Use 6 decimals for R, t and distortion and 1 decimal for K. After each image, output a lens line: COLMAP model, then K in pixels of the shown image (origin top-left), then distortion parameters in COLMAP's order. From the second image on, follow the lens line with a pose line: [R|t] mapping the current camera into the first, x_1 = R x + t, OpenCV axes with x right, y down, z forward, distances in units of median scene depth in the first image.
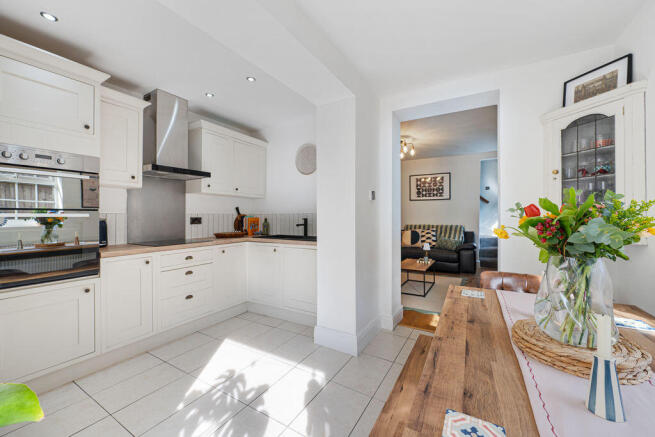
lens RADIAL K [[259.2, 0, 327.6], [0, 259.2, 212.5], [0, 0, 1]] dist [-0.000062, 0.000095]
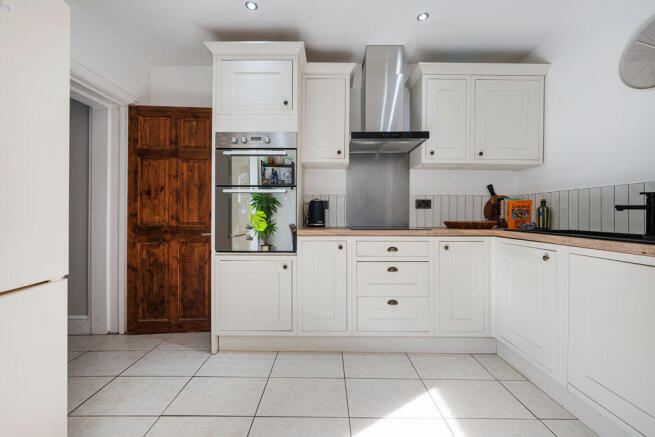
lens RADIAL K [[259.2, 0, 327.6], [0, 259.2, 212.5], [0, 0, 1]] dist [-0.000062, 0.000095]
pose [[0.507731, -0.001204, -0.861515, 0.007651], [0.006850, 0.999973, 0.002639, 0.054376], [0.861488, -0.007241, 0.507726, 0.379043]]
